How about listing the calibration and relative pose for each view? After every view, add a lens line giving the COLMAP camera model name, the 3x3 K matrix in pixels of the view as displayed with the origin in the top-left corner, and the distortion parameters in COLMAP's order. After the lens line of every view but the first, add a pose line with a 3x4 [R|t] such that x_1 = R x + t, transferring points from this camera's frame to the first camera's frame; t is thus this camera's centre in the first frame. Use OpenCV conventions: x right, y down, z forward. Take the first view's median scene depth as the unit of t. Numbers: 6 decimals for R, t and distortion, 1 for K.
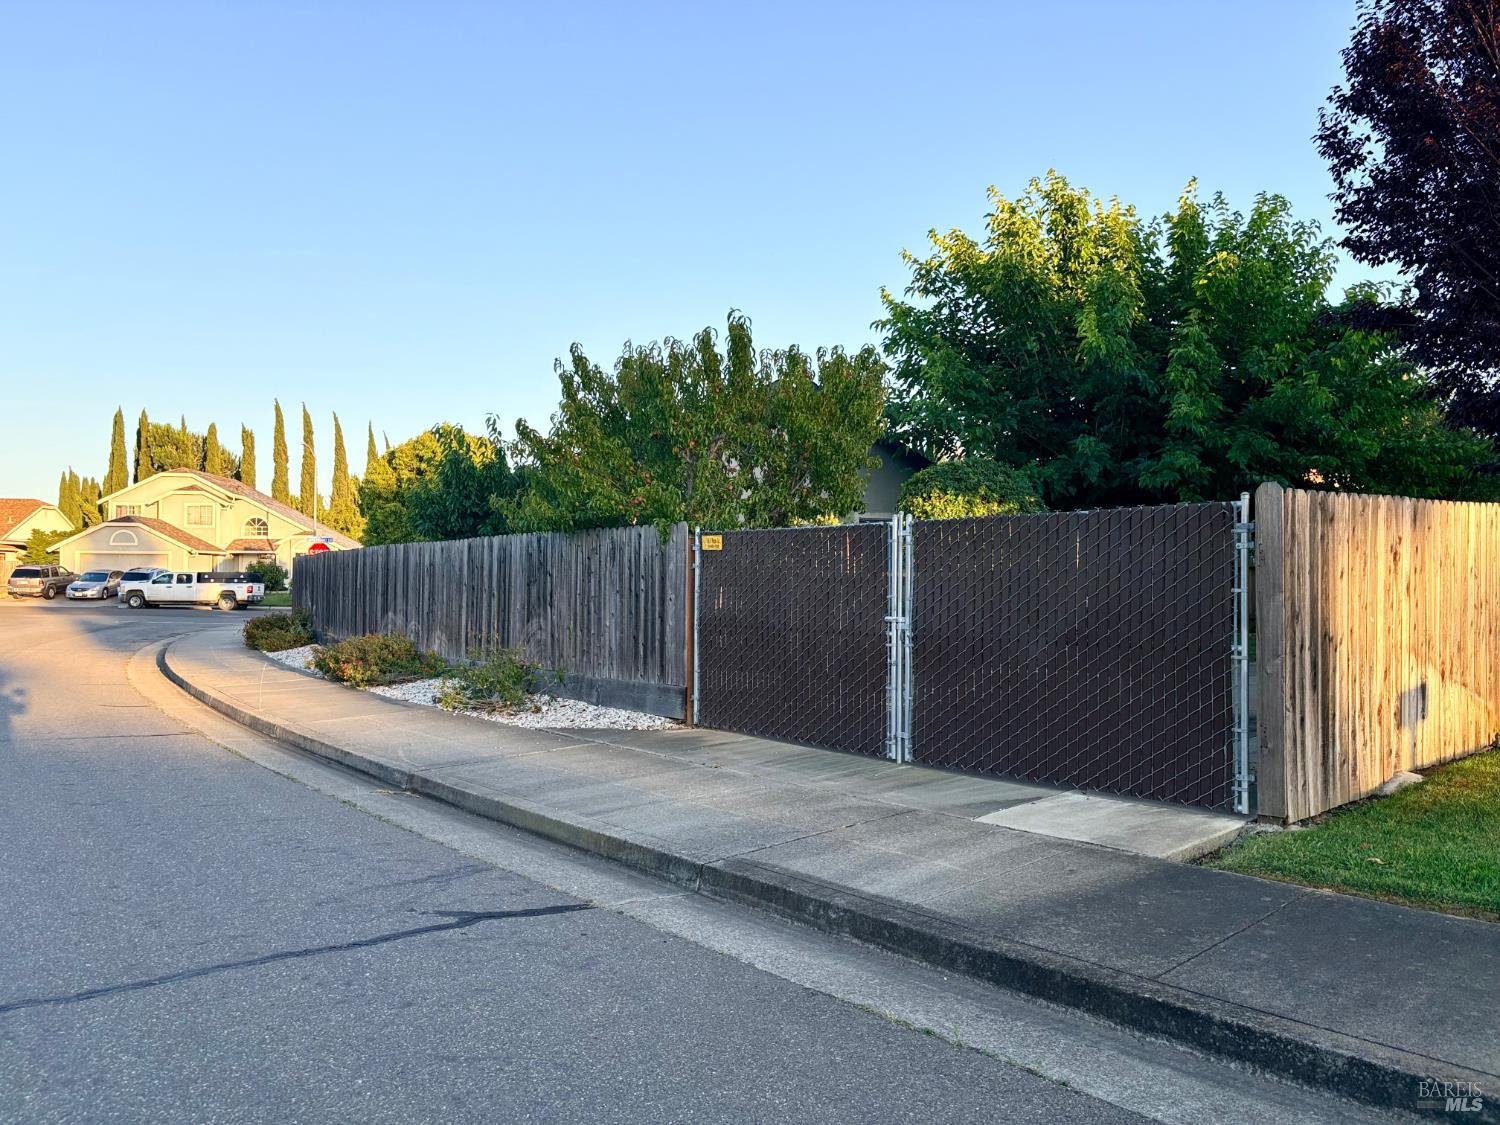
lens RADIAL K [[1128.9, 0, 756.4], [0, 1128.9, 572.0], [0, 0, 1]] dist [0.060682, -0.064123]
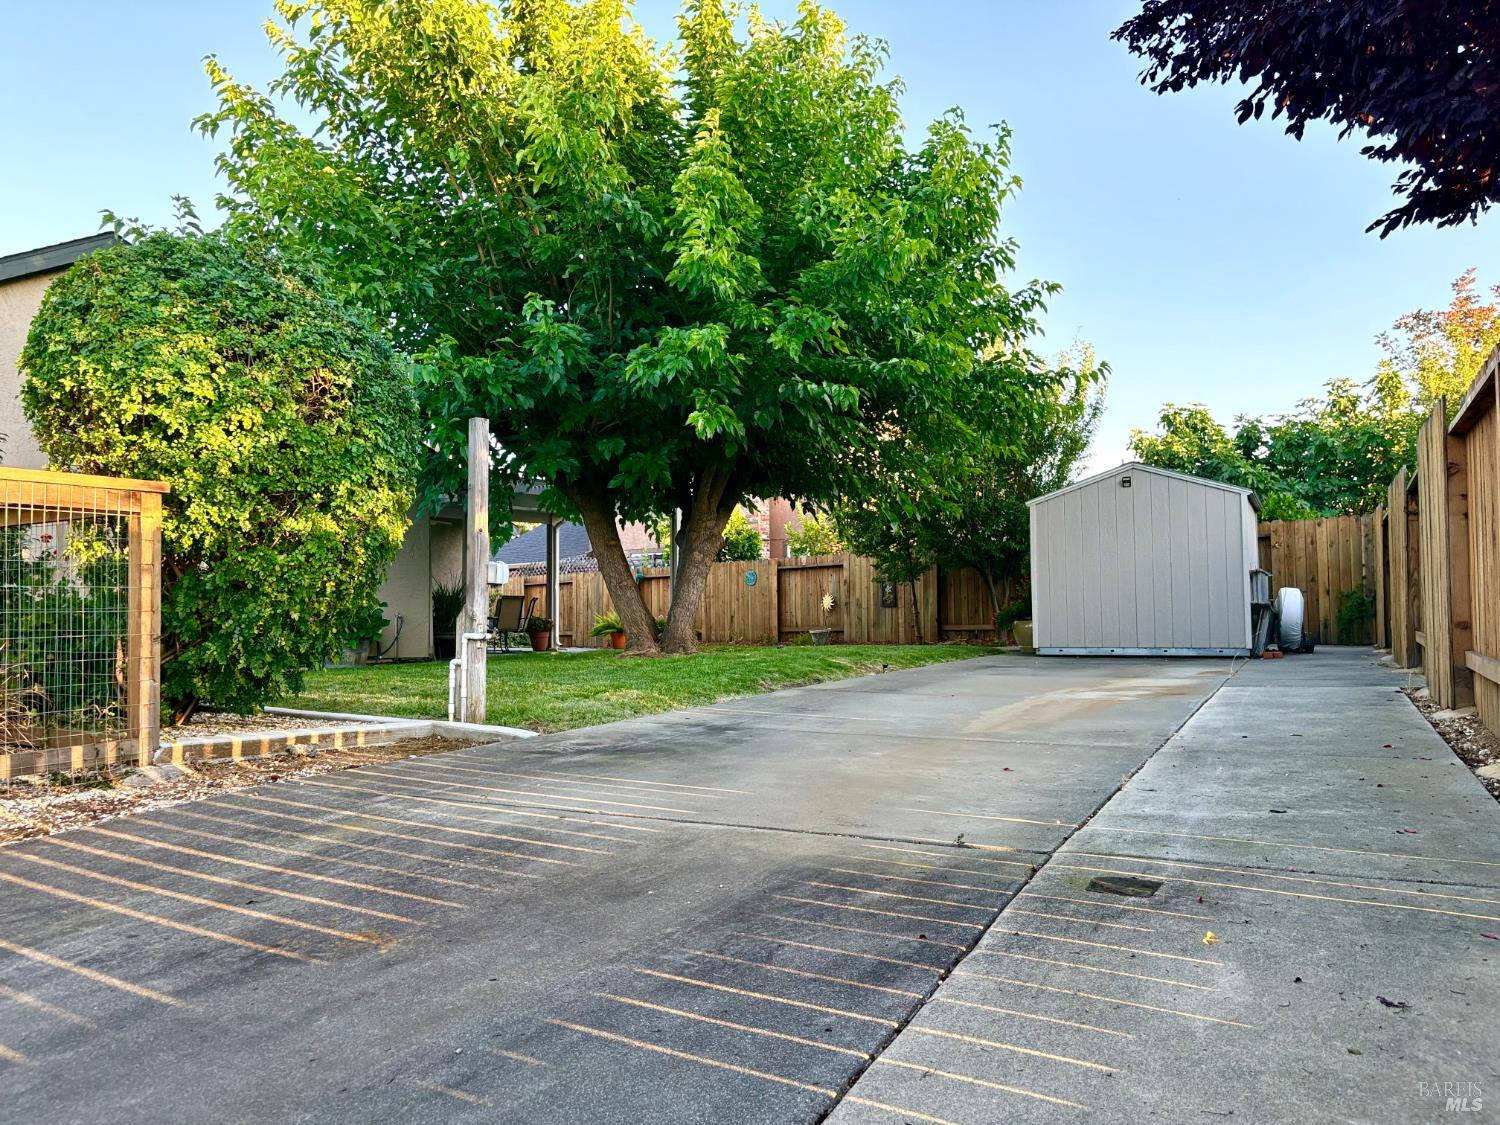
lens RADIAL K [[1128.9, 0, 756.4], [0, 1128.9, 572.0], [0, 0, 1]] dist [0.060682, -0.064123]
pose [[0.926308, -0.000292, 0.376766, 0.287922], [0.010932, 0.999599, -0.026103, 0.052198], [-0.376608, 0.028298, 0.925941, 0.715768]]
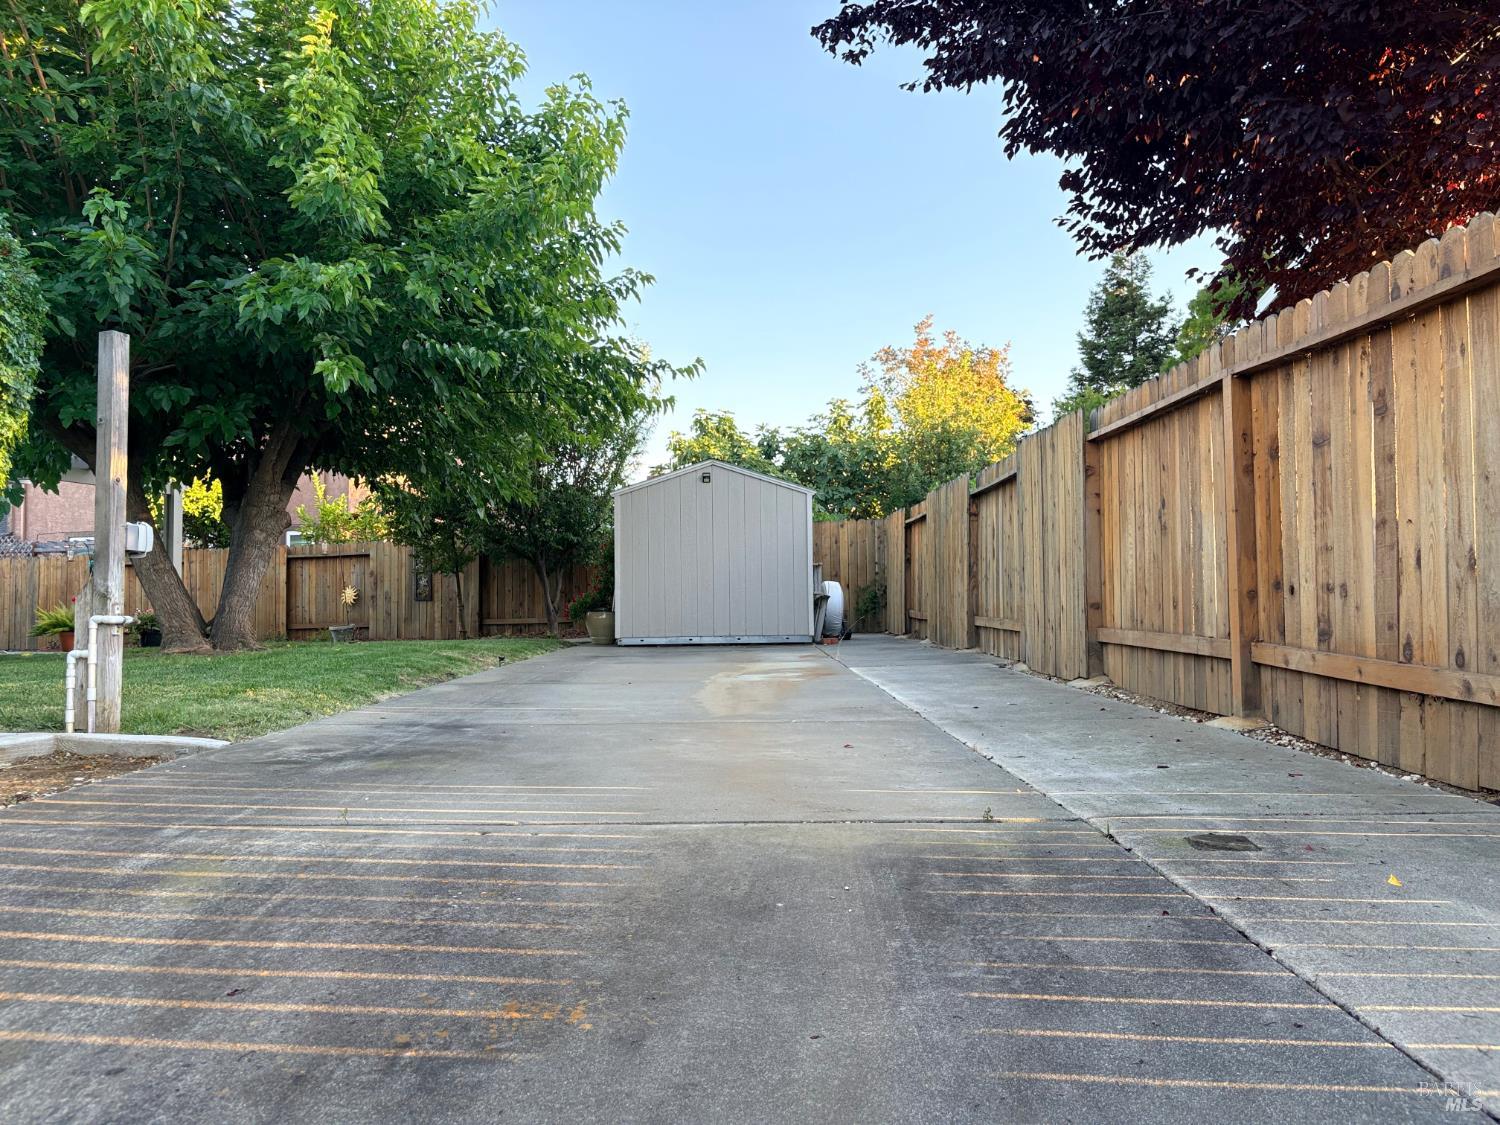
lens RADIAL K [[1128.9, 0, 756.4], [0, 1128.9, 572.0], [0, 0, 1]] dist [0.060682, -0.064123]
pose [[0.655135, 0.012353, 0.755411, 0.195904], [0.006218, 0.999744, -0.021741, 0.062081], [-0.755486, 0.018941, 0.654891, 0.839233]]
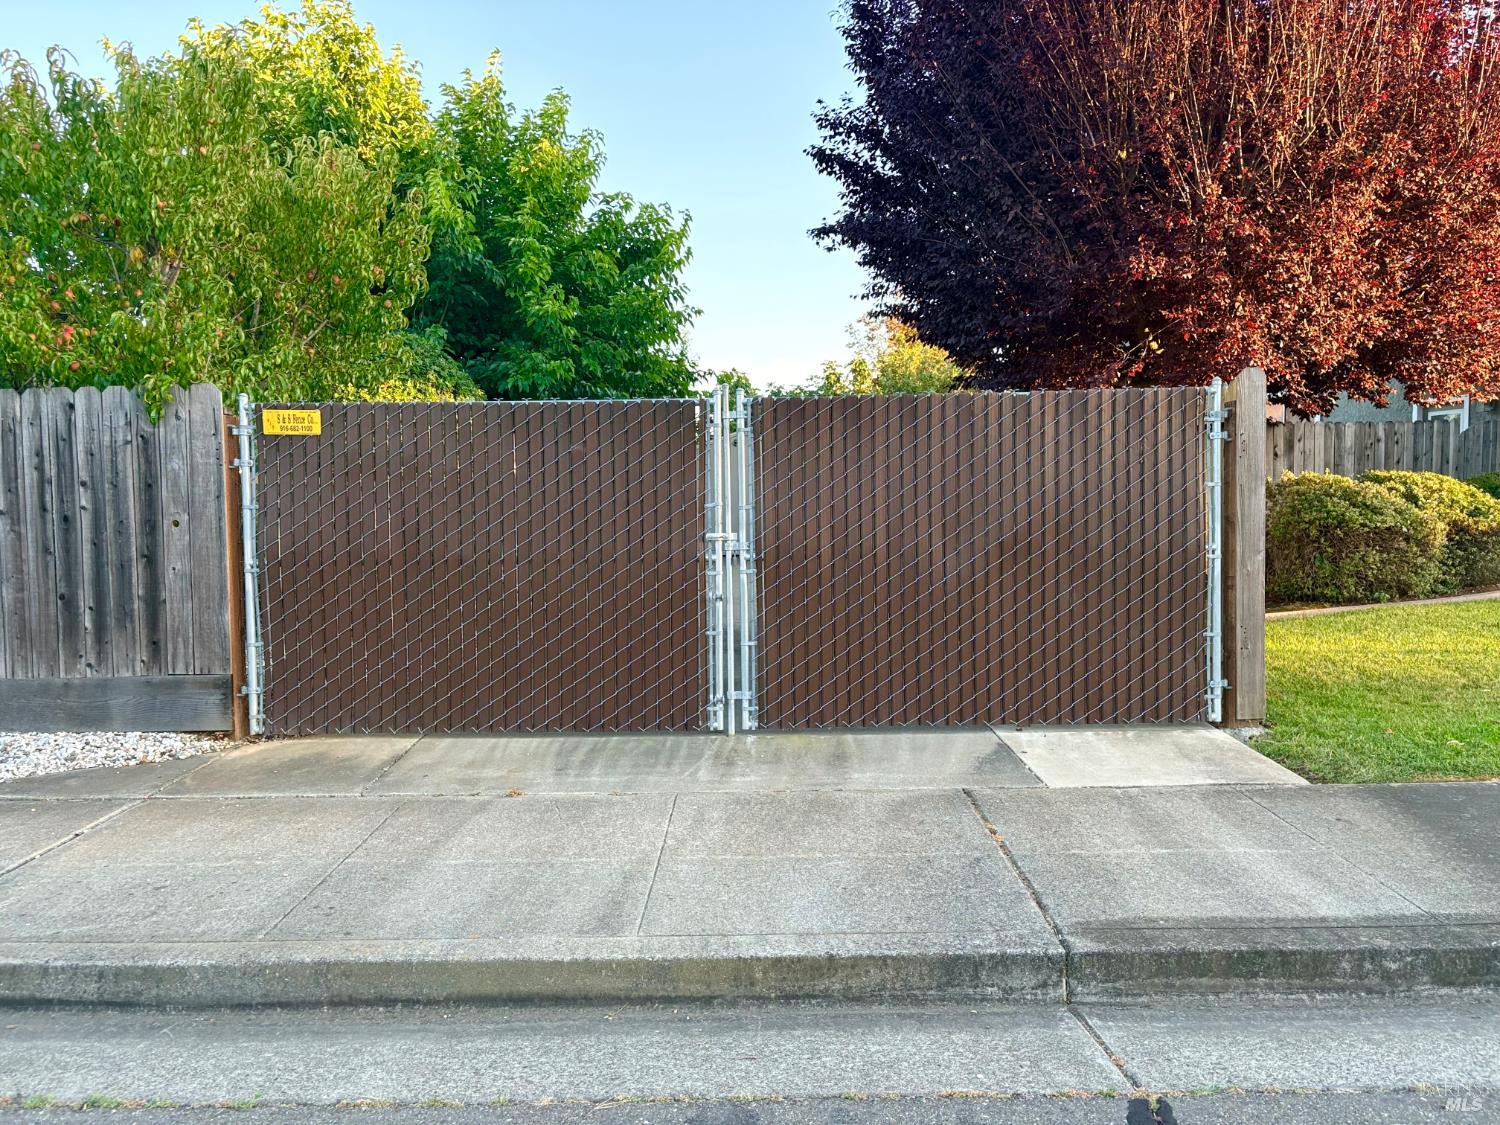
lens RADIAL K [[1128.9, 0, 756.4], [0, 1128.9, 572.0], [0, 0, 1]] dist [0.060682, -0.064123]
pose [[0.653832, -0.057334, 0.754465, -0.327615], [0.010021, 0.997694, 0.067133, 0.013683], [-0.756574, -0.036333, 0.652898, 0.424500]]
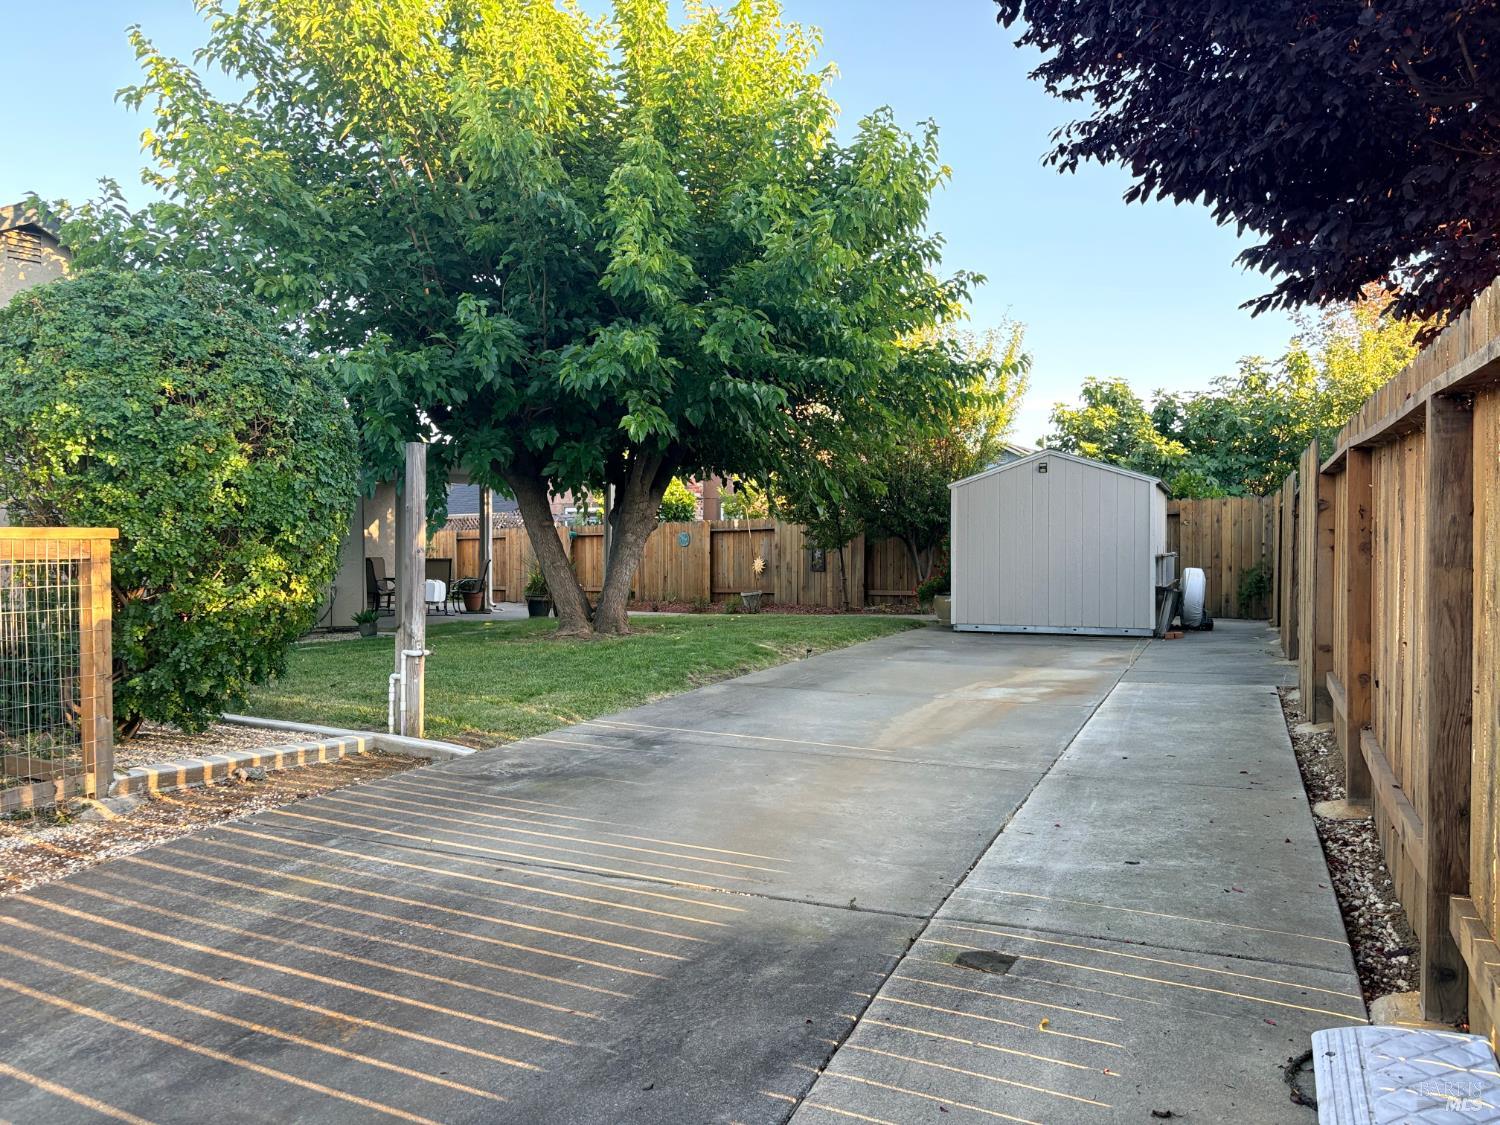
lens RADIAL K [[1124.4, 0, 752.4], [0, 1124.4, 578.4], [0, 0, 1]] dist [0.060847, -0.070592]
pose [[0.904659, -0.015511, 0.425853, 0.279135], [0.000700, 0.999390, 0.034914, 0.003828], [-0.426135, -0.031287, 0.904118, 0.681180]]
